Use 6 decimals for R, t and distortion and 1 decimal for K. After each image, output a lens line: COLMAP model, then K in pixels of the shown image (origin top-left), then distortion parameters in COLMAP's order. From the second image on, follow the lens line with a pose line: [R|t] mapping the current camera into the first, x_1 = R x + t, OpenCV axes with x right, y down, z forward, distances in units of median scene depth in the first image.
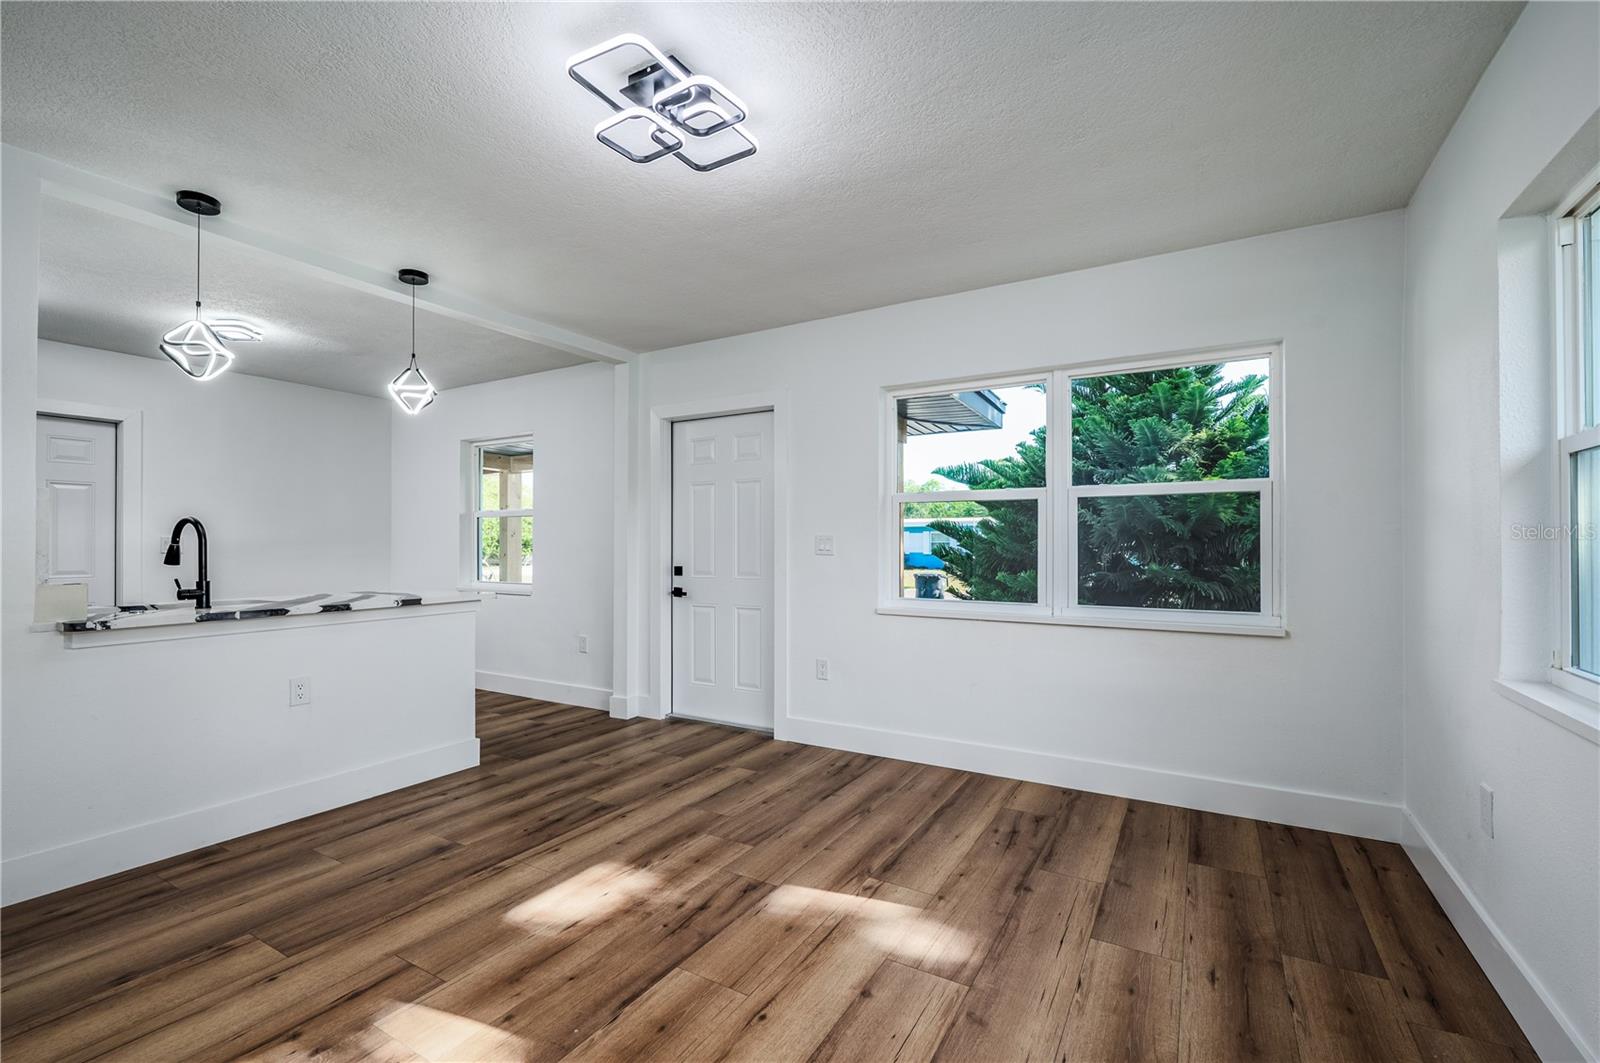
lens RADIAL K [[709.1, 0, 800.0], [0, 709.1, 531.5], [0, 0, 1]] dist [-0.001638, -0.000375]
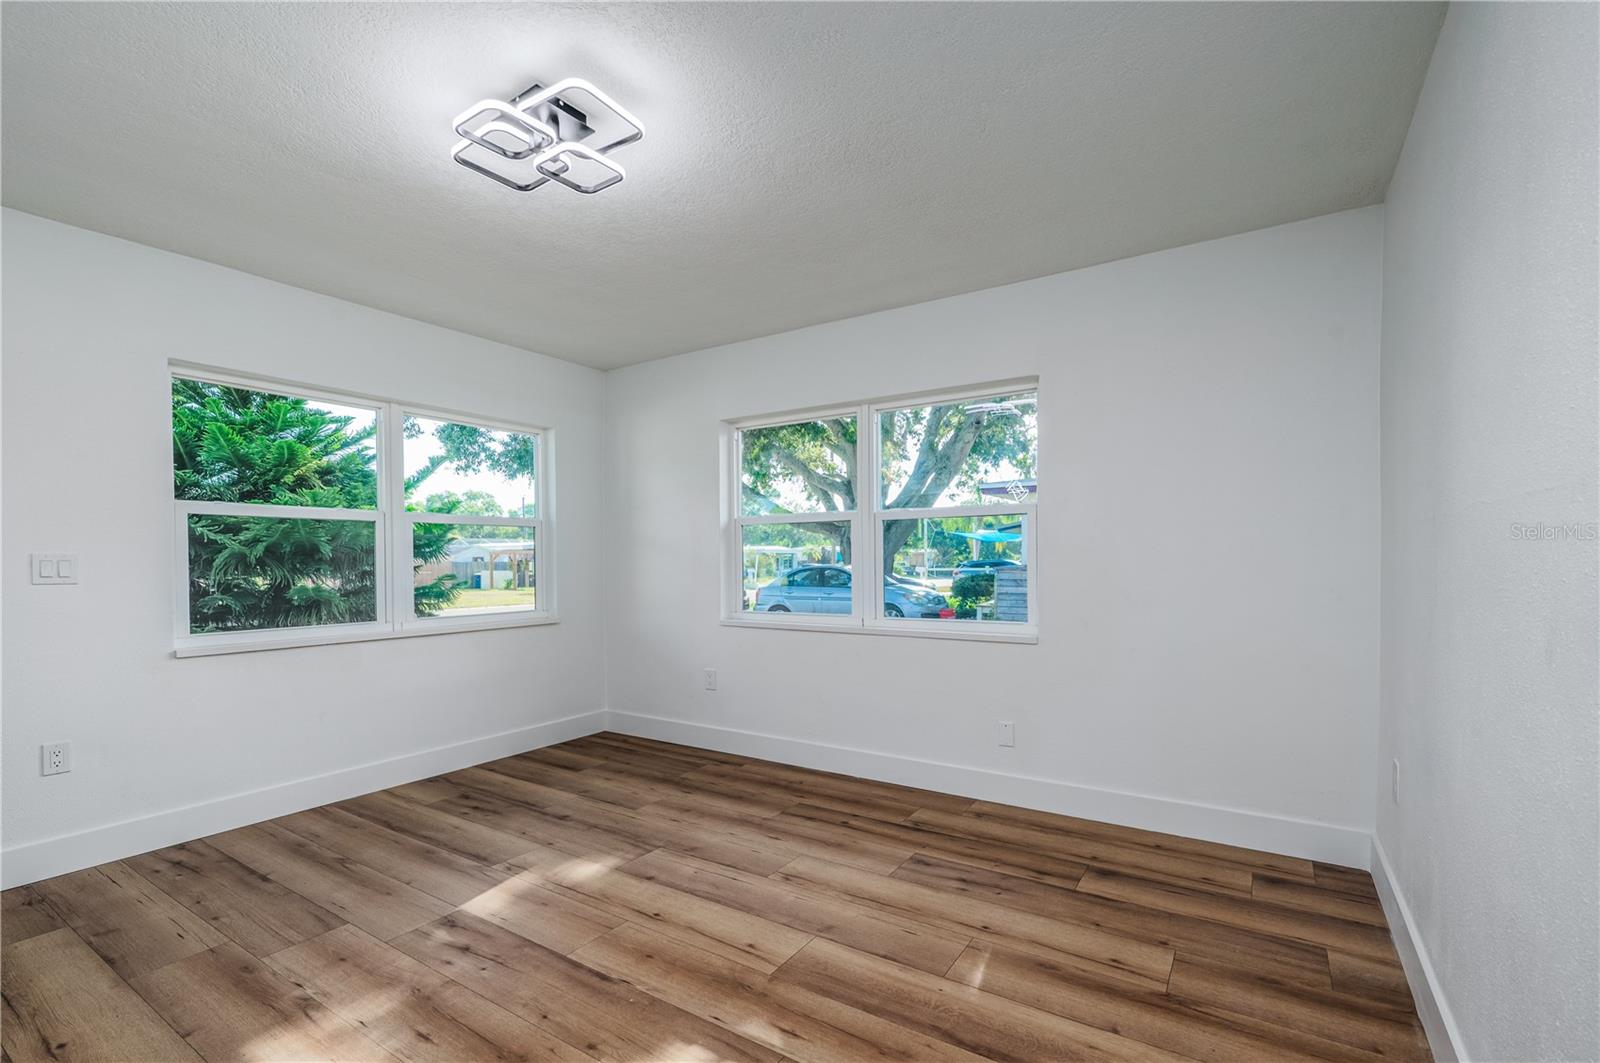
lens RADIAL K [[683.8, 0, 807.1], [0, 683.8, 529.8], [0, 0, 1]] dist [0.001454, 0.000170]
pose [[0.055720, 0.041673, 0.997576, -0.824907], [-0.007272, 0.999119, -0.041331, 0.006891], [-0.998420, -0.004951, 0.055974, 0.394656]]
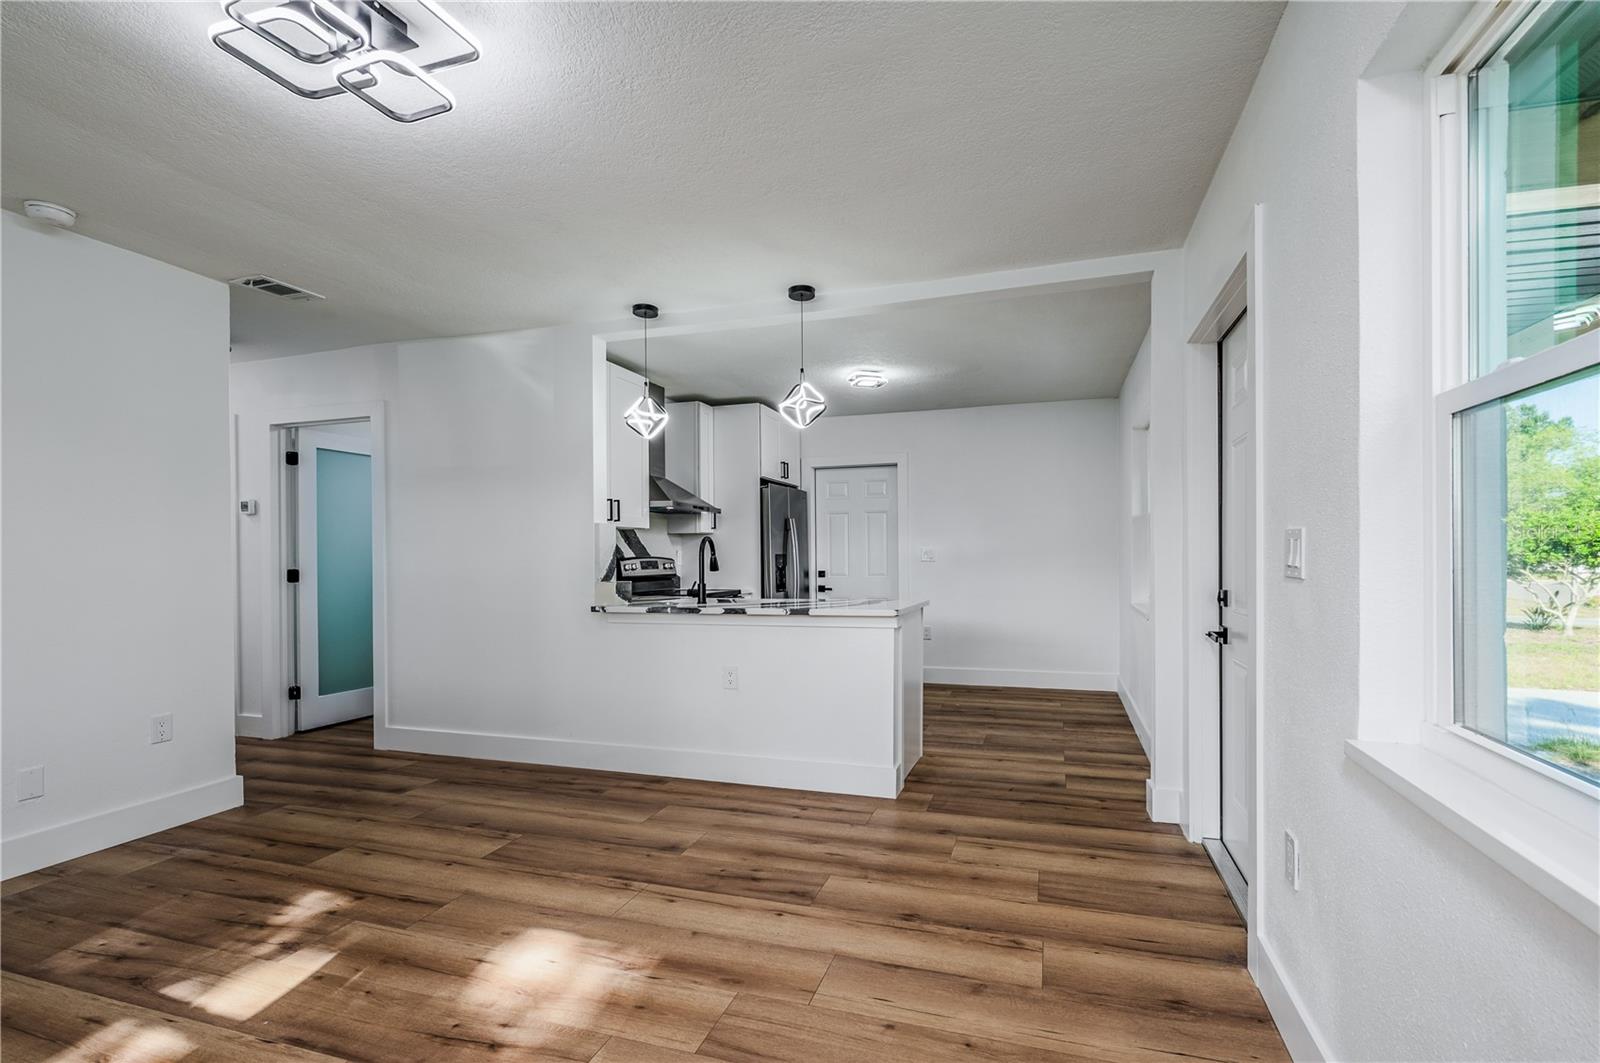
lens RADIAL K [[703.2, 0, 838.5], [0, 703.2, 556.4], [0, 0, 1]] dist [-0.002793, -0.000576]
pose [[0.230823, -0.000499, -0.972996, 0.523433], [0.023789, 0.999704, 0.005130, 0.017591], [0.972705, -0.024330, 0.230767, 0.944342]]
